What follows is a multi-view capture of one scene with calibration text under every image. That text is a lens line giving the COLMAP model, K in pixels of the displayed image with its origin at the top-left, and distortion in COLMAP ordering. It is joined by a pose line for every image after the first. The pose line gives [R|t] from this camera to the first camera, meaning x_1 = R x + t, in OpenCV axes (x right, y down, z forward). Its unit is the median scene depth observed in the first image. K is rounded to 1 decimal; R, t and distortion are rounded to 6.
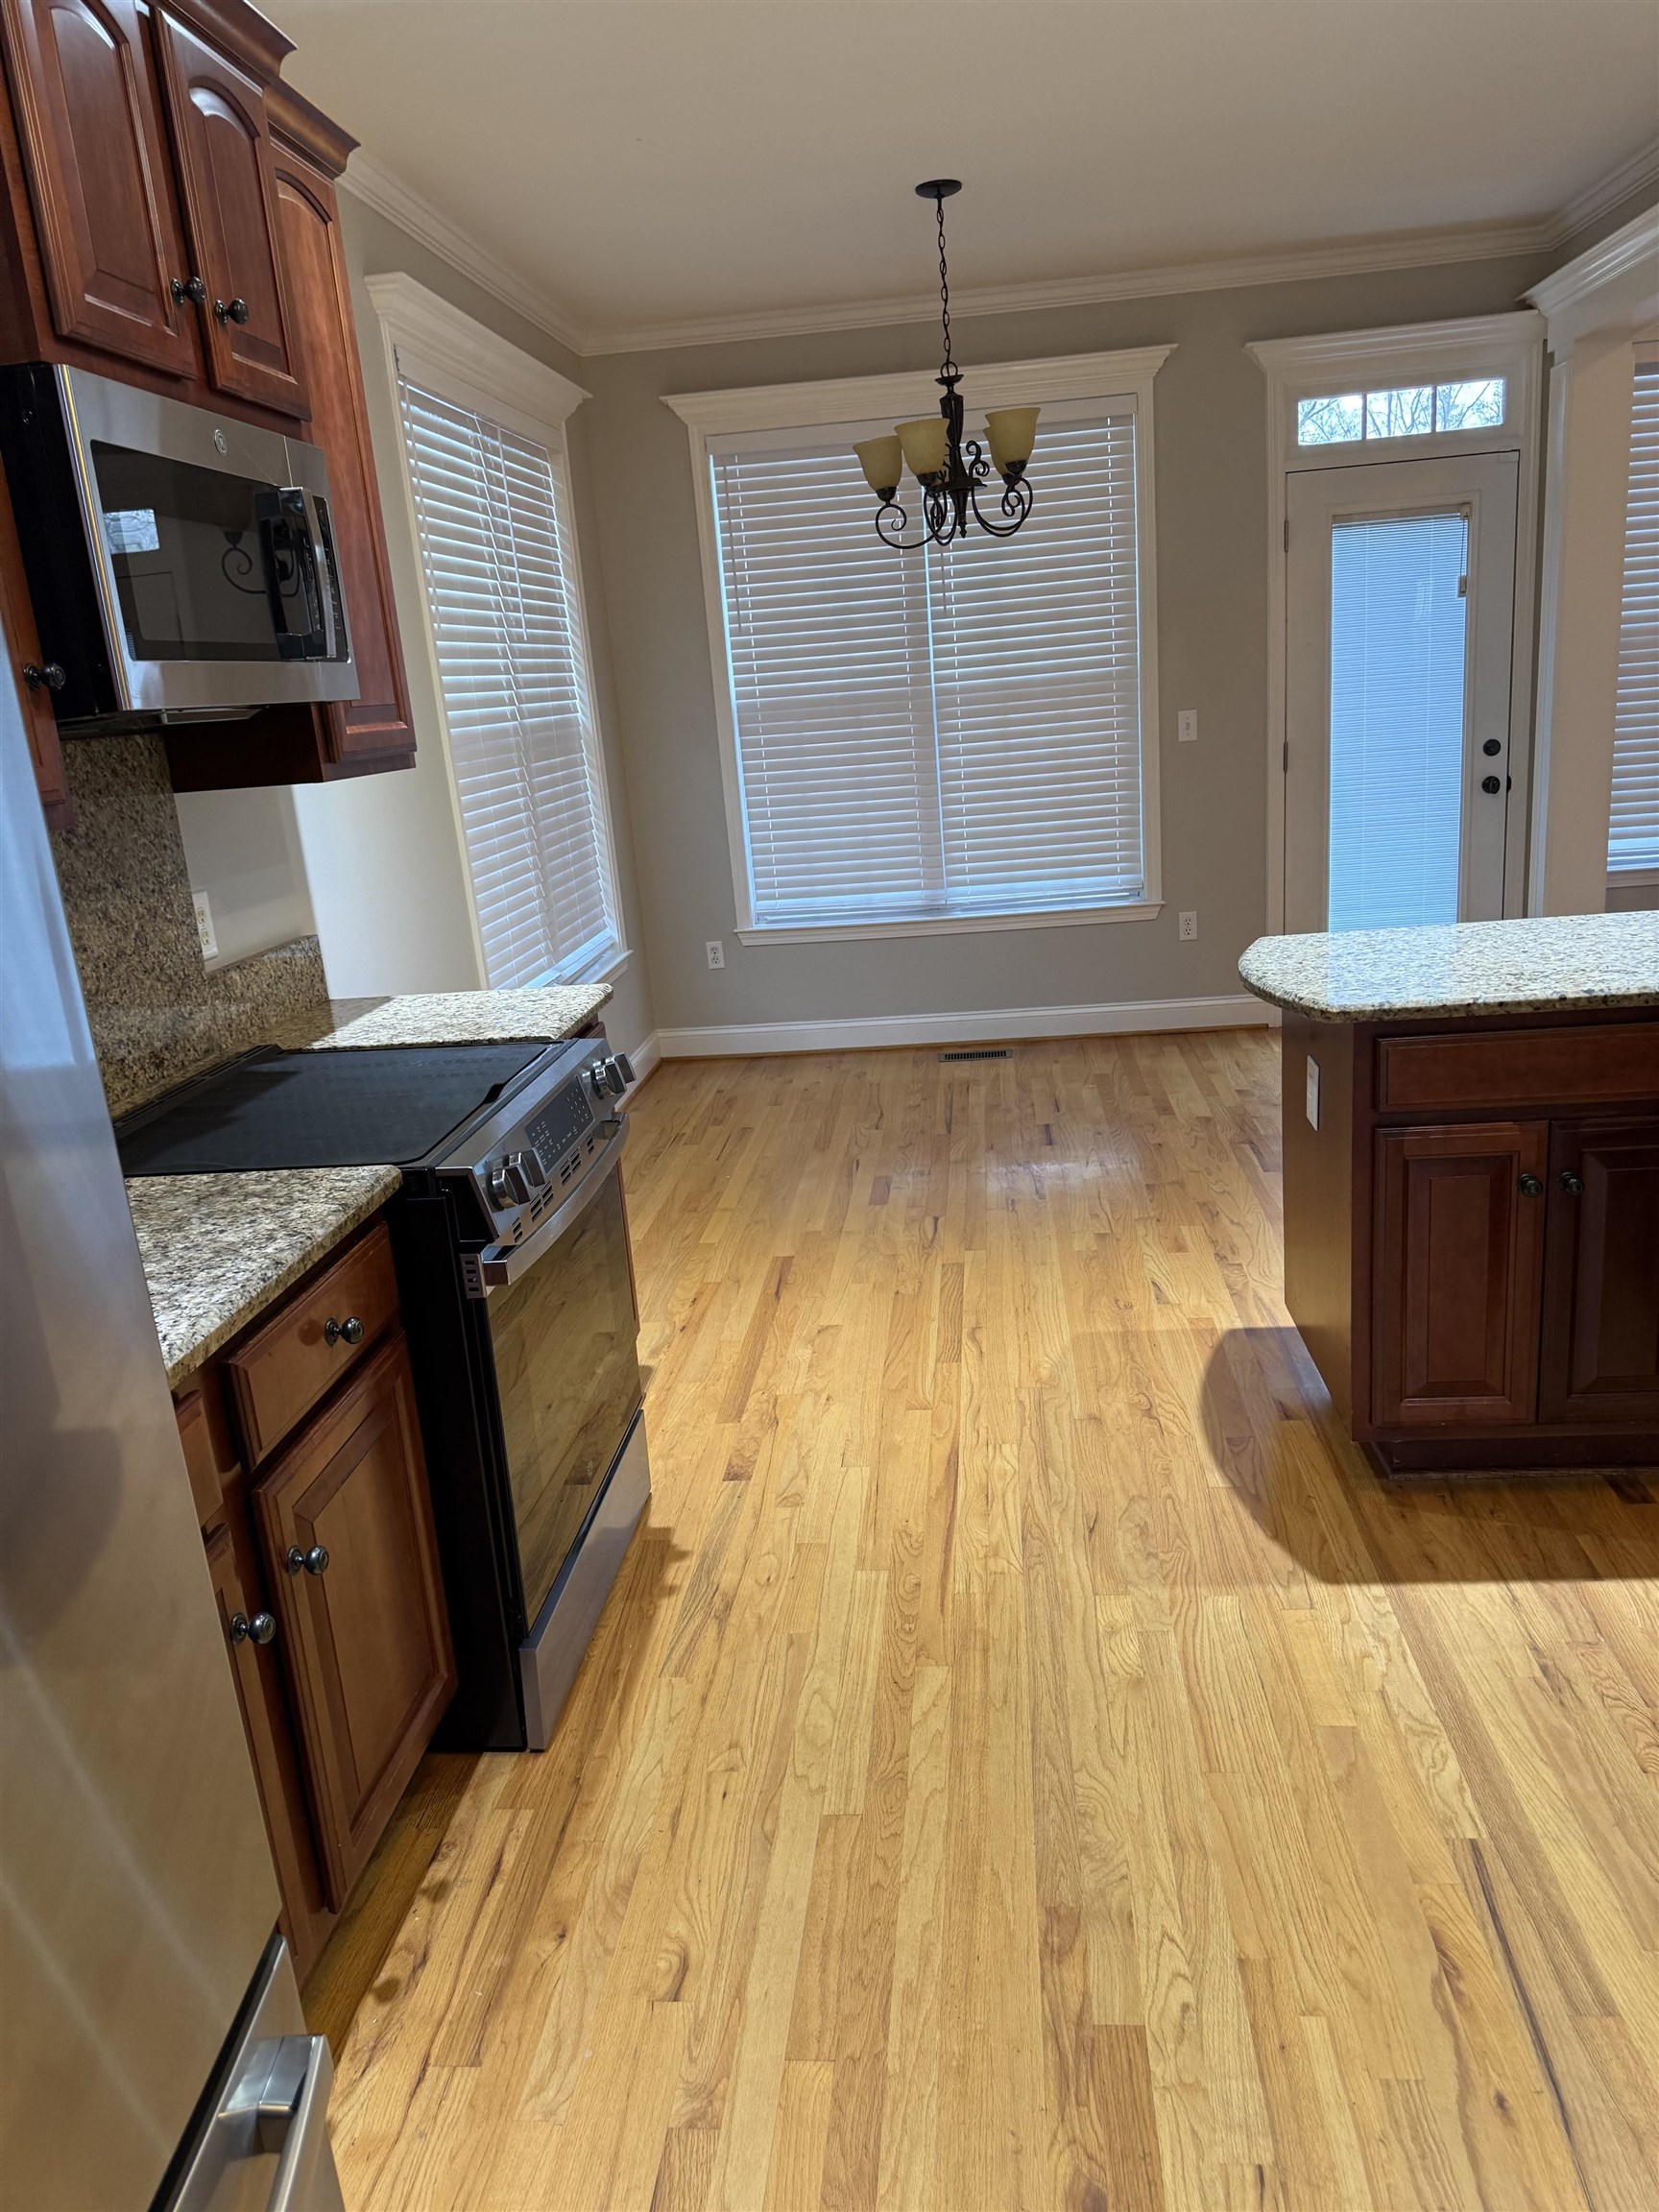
lens RADIAL K [[1554.9, 0, 836.9], [0, 1554.9, 1122.9], [0, 0, 1]] dist [0.026372, -0.032018]
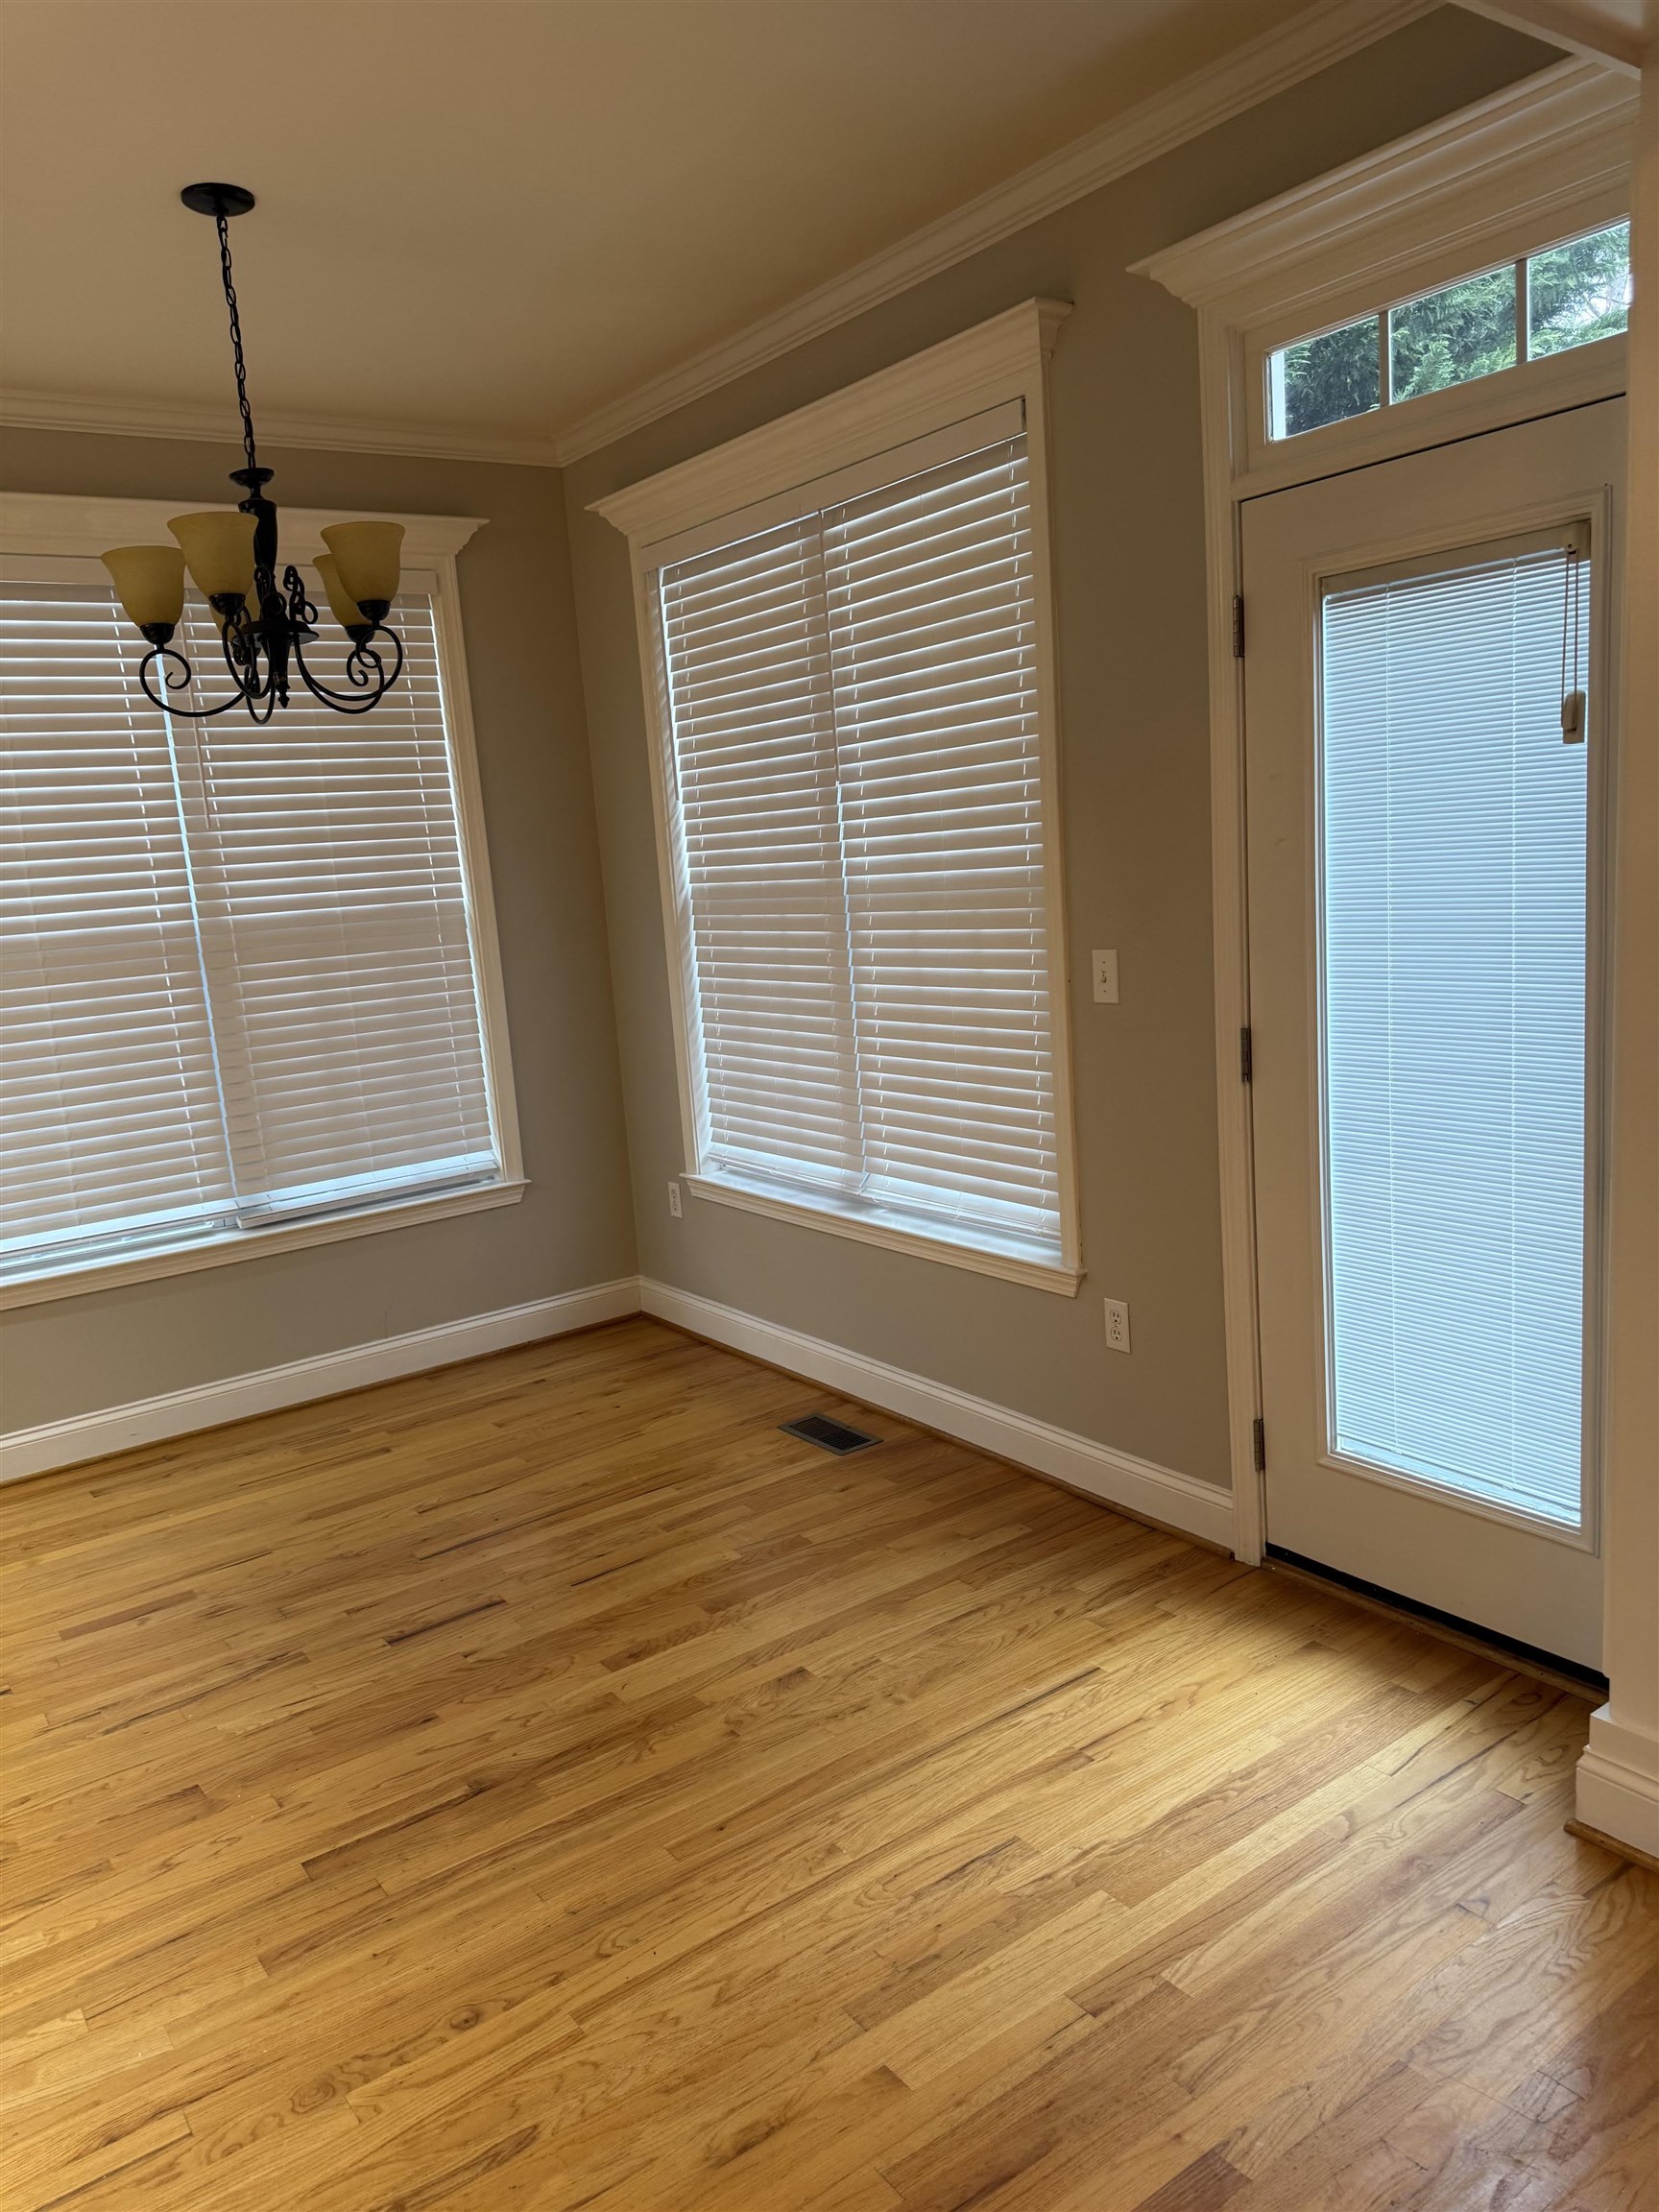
lens RADIAL K [[1554.9, 0, 818.7], [0, 1554.9, 1122.7], [0, 0, 1]] dist [0.026372, -0.032018]
pose [[0.661463, 0.163847, -0.731861, 0.589251], [-0.185813, 0.981222, 0.051733, -0.222476], [0.726595, 0.101770, 0.679487, 0.583184]]
